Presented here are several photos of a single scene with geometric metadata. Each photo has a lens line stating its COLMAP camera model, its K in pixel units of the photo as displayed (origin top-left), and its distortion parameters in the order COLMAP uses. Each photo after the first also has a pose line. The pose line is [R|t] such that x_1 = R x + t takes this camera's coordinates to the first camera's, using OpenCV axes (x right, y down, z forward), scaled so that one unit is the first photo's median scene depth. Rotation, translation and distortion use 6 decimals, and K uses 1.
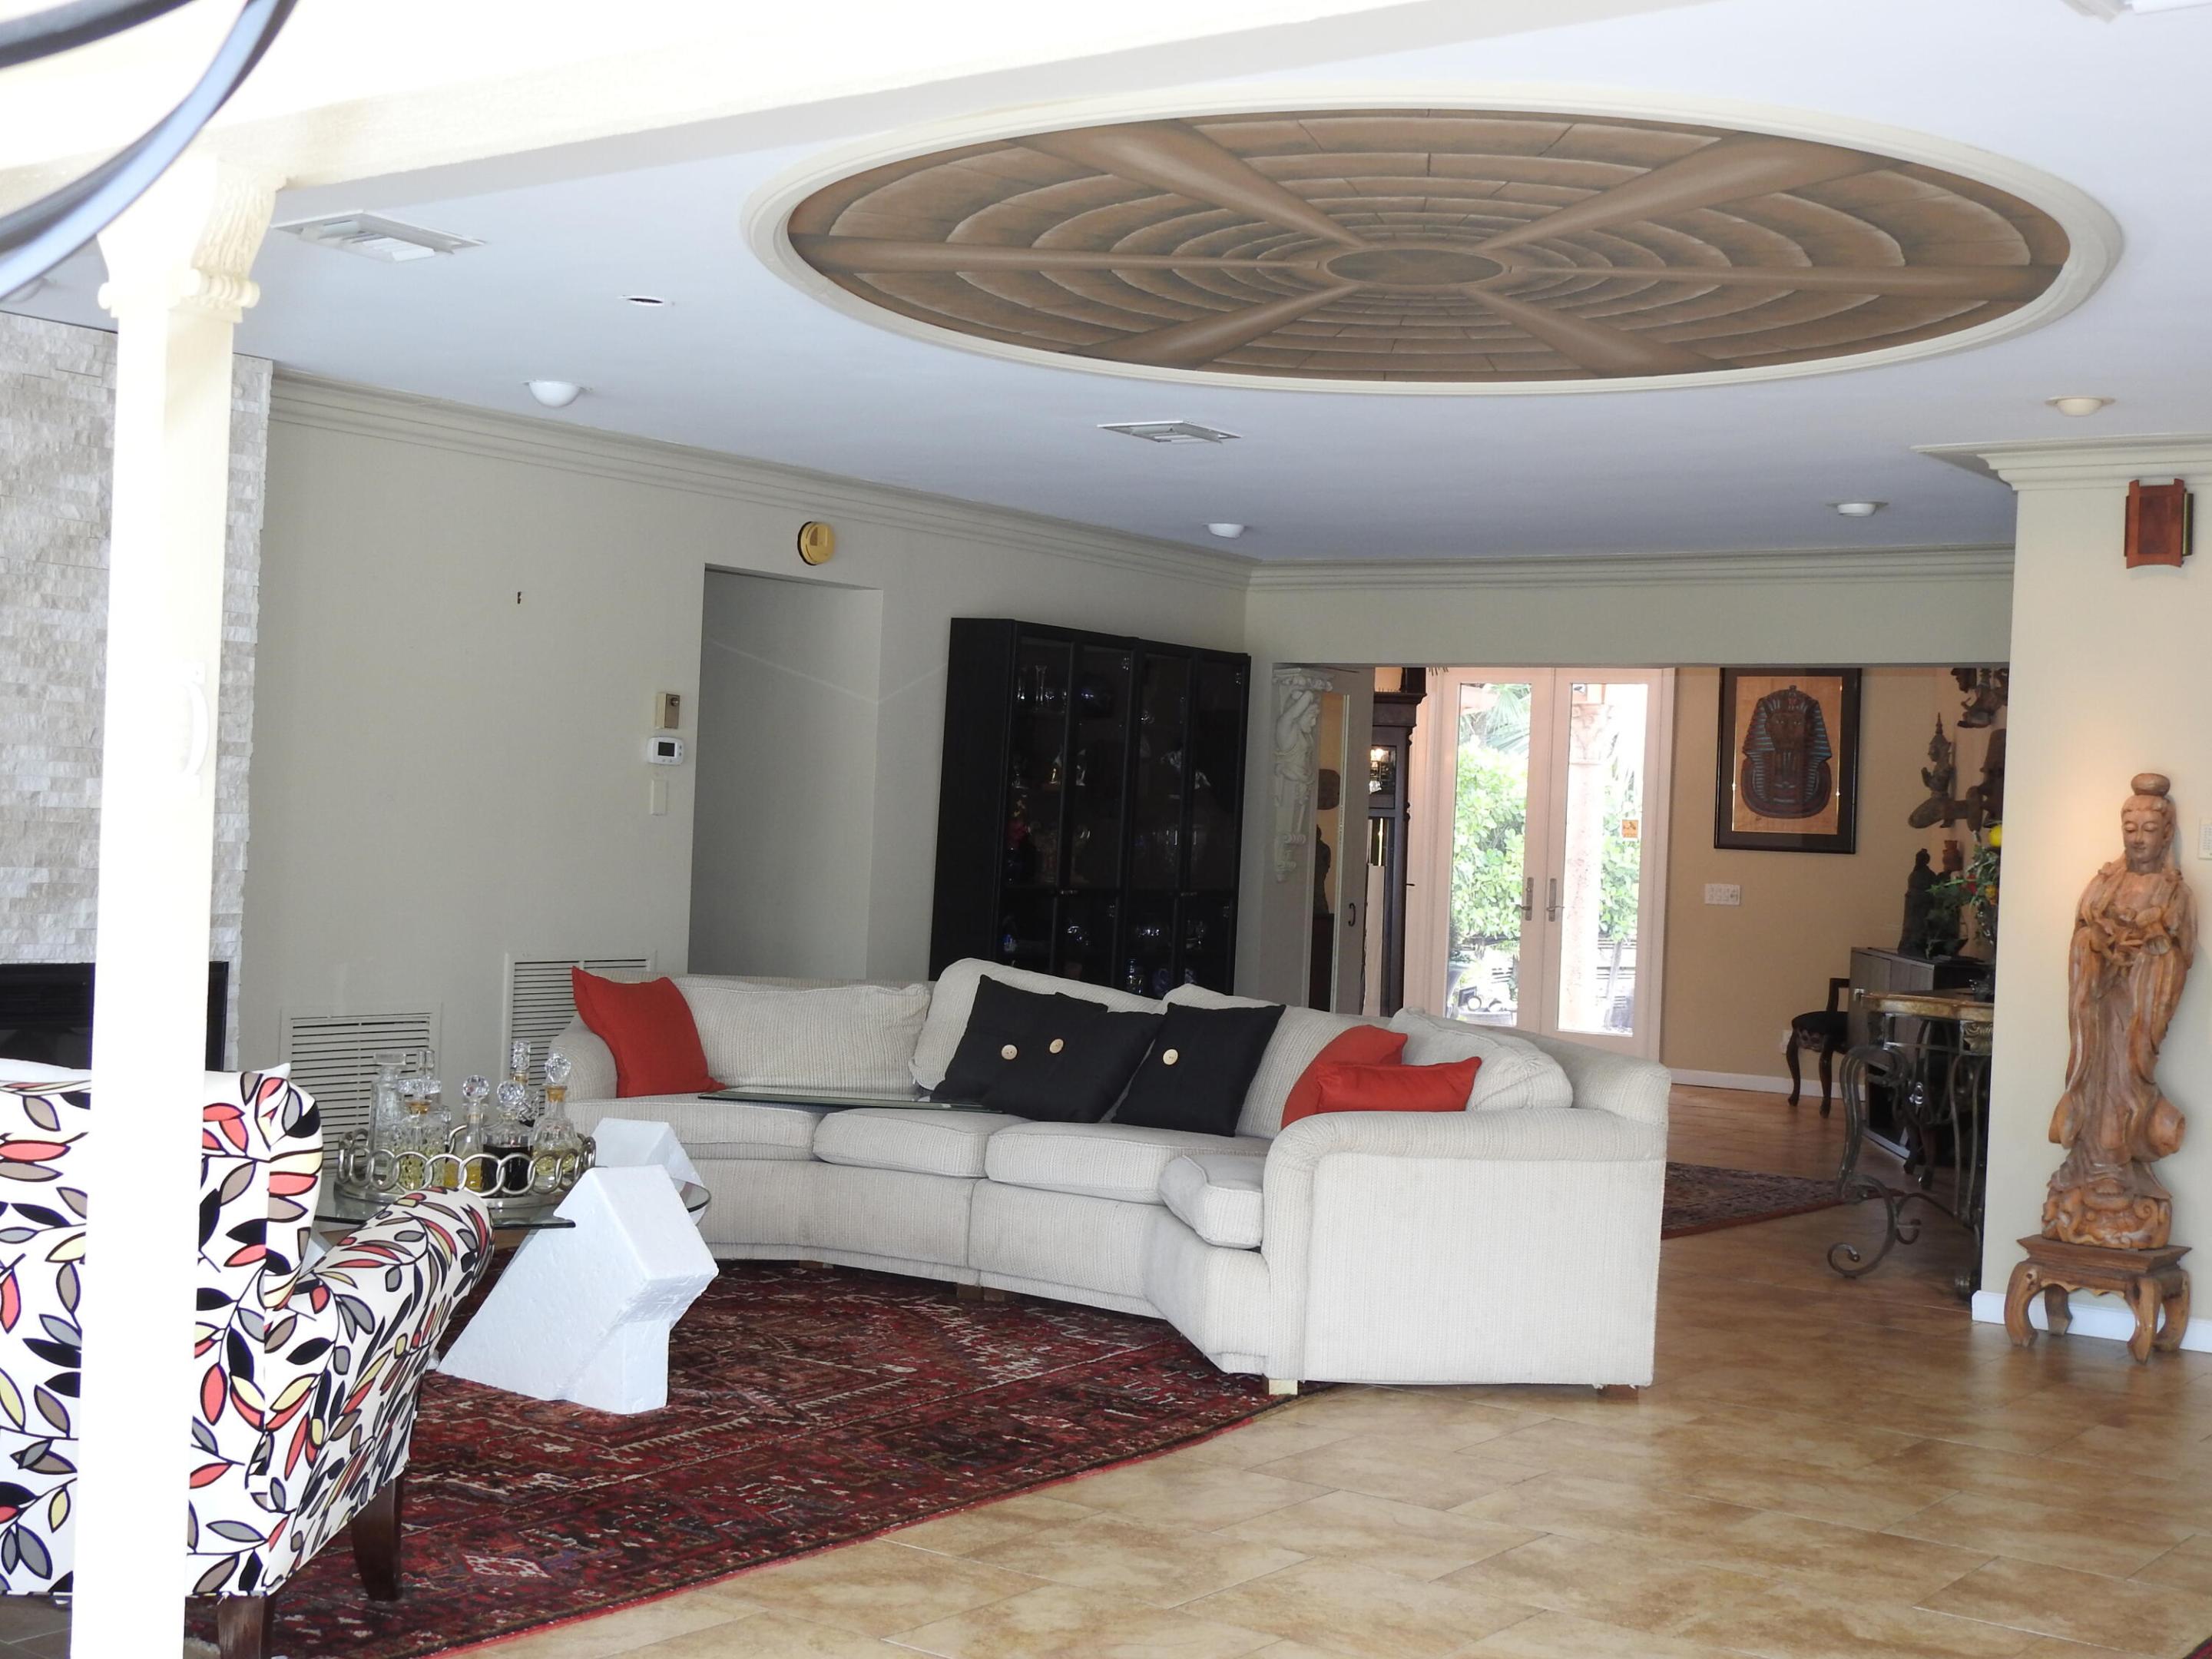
lens RADIAL K [[2742.5, 0, 1109.6], [0, 2742.5, 832.3], [0, 0, 1]] dist [-0.001062, 0.000000]
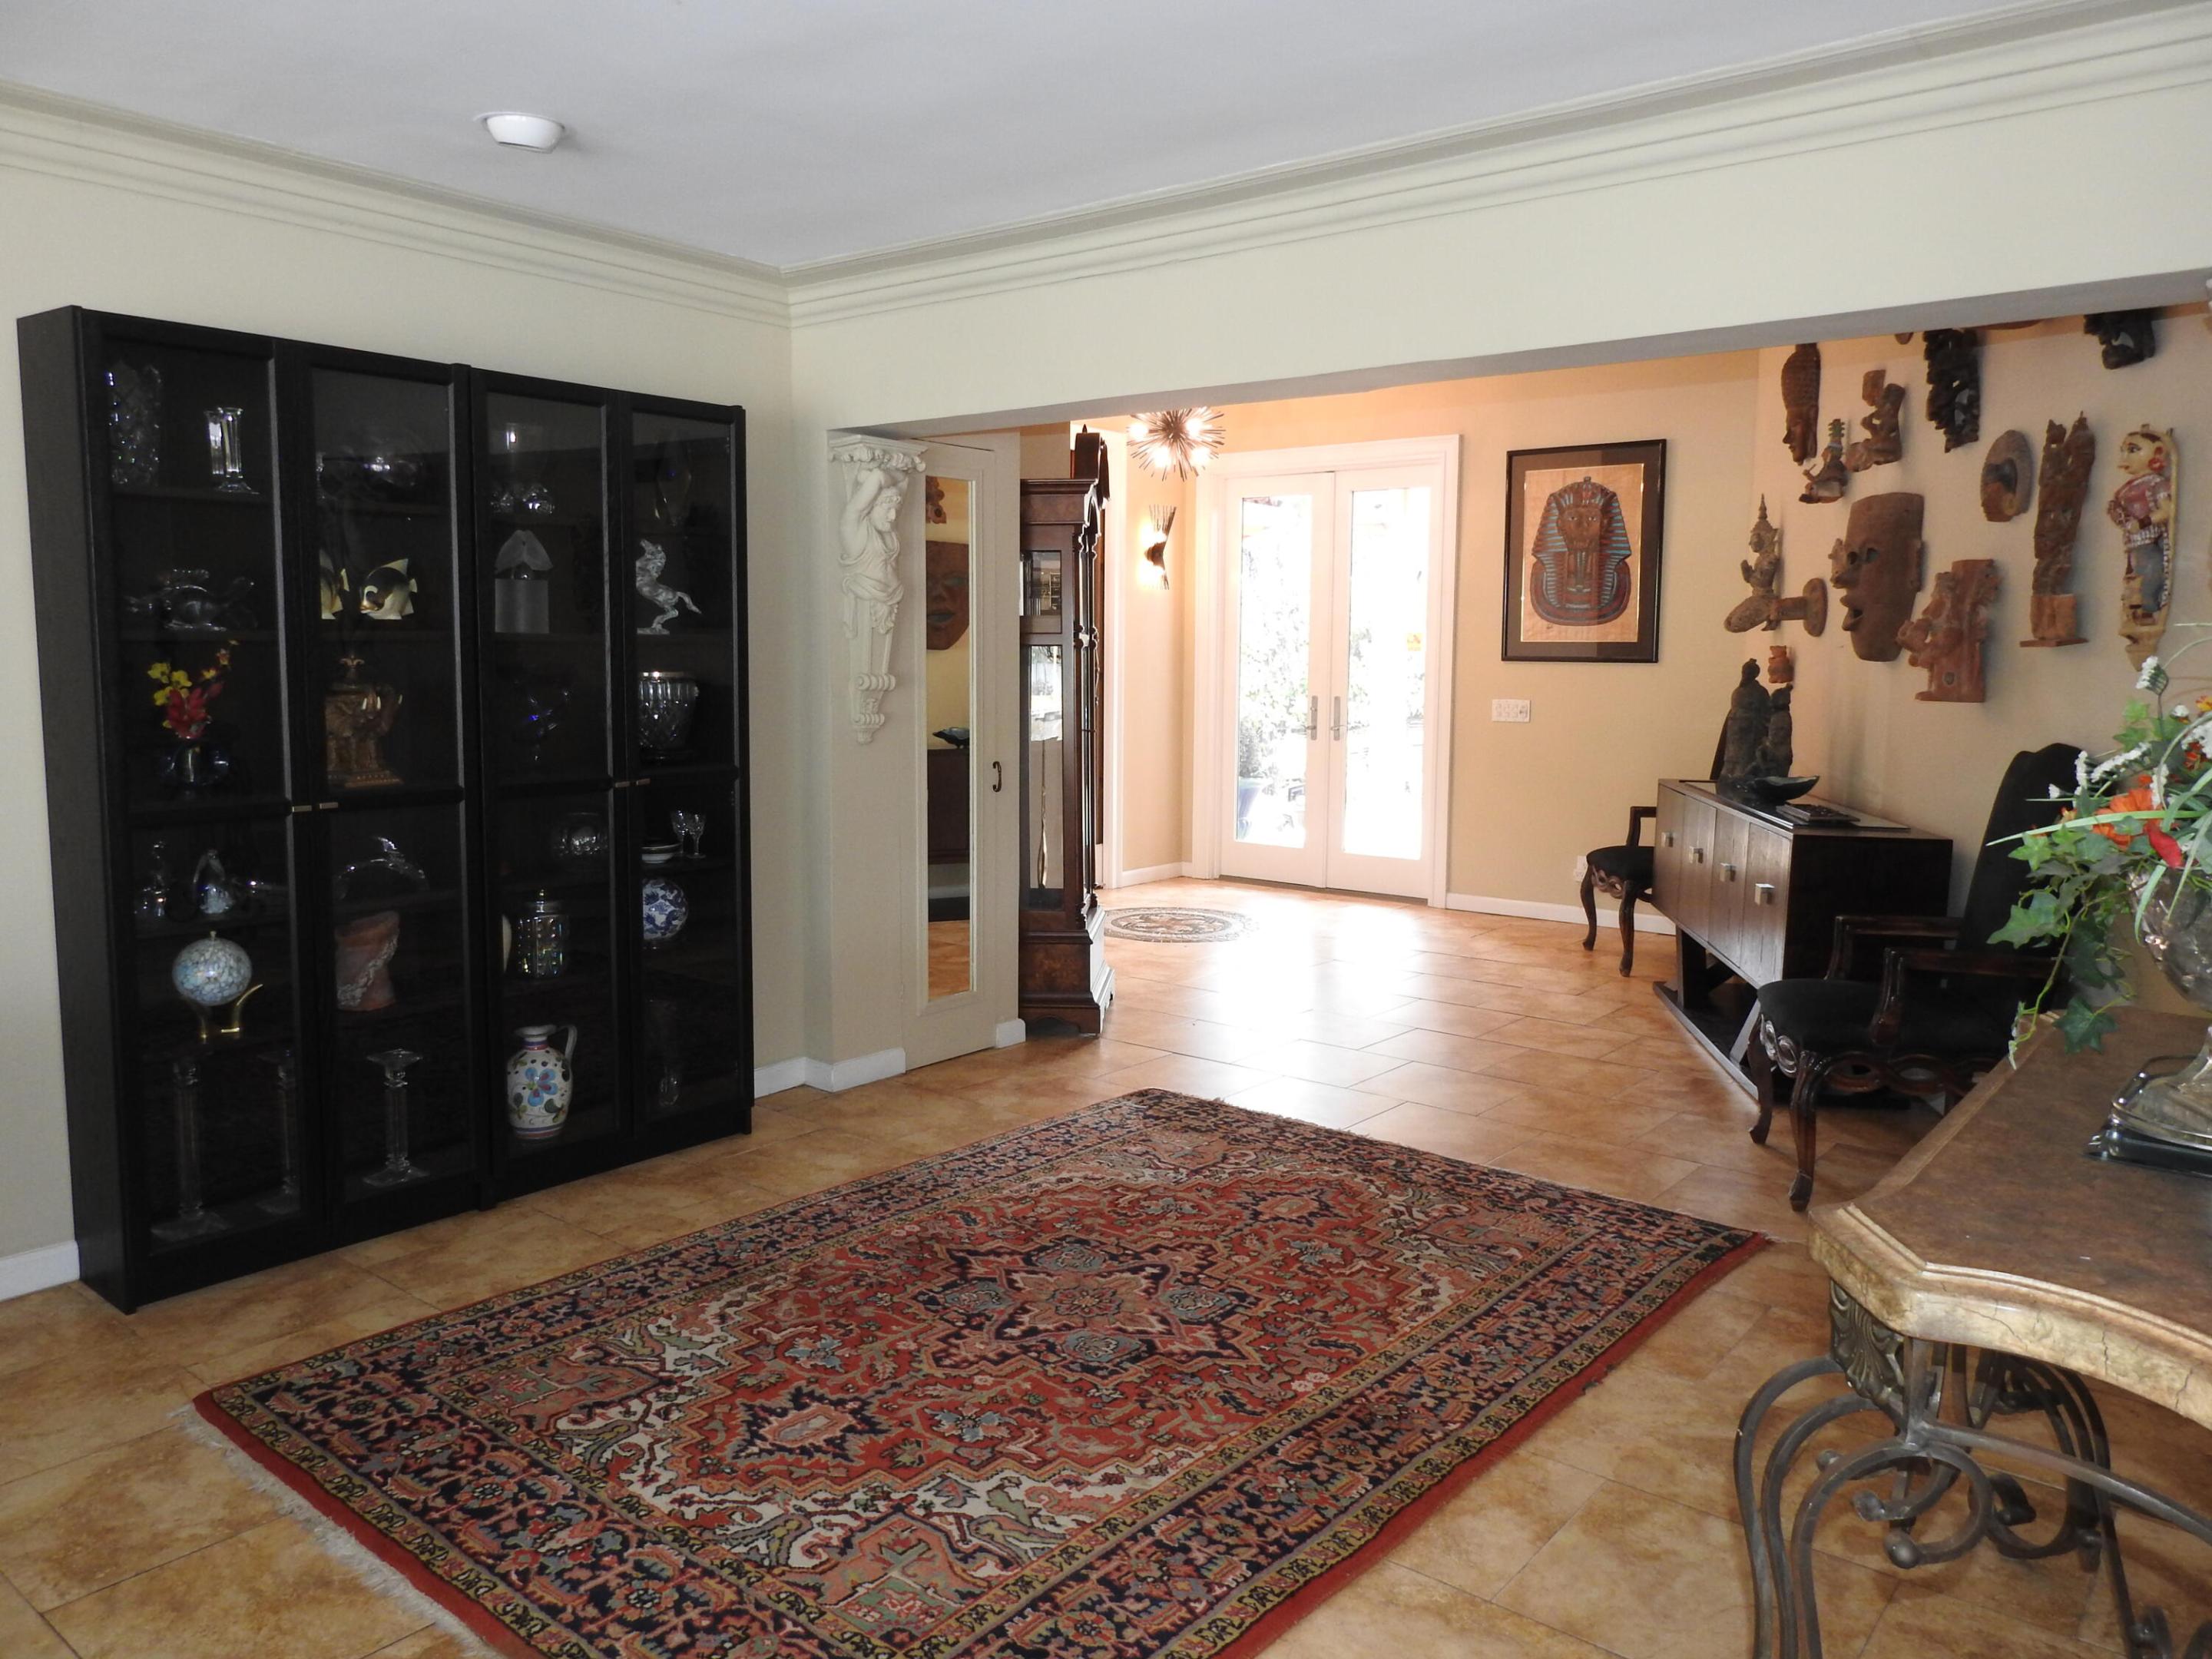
lens RADIAL K [[1593.9, 0, 1101.7], [0, 1593.9, 818.2], [0, 0, 1]] dist [-0.001149, 0.004798]
pose [[0.998119, -0.029711, -0.053626, 0.117780], [0.035326, 0.993631, 0.107002, -0.003895], [0.050105, -0.108695, 0.992812, 0.472572]]
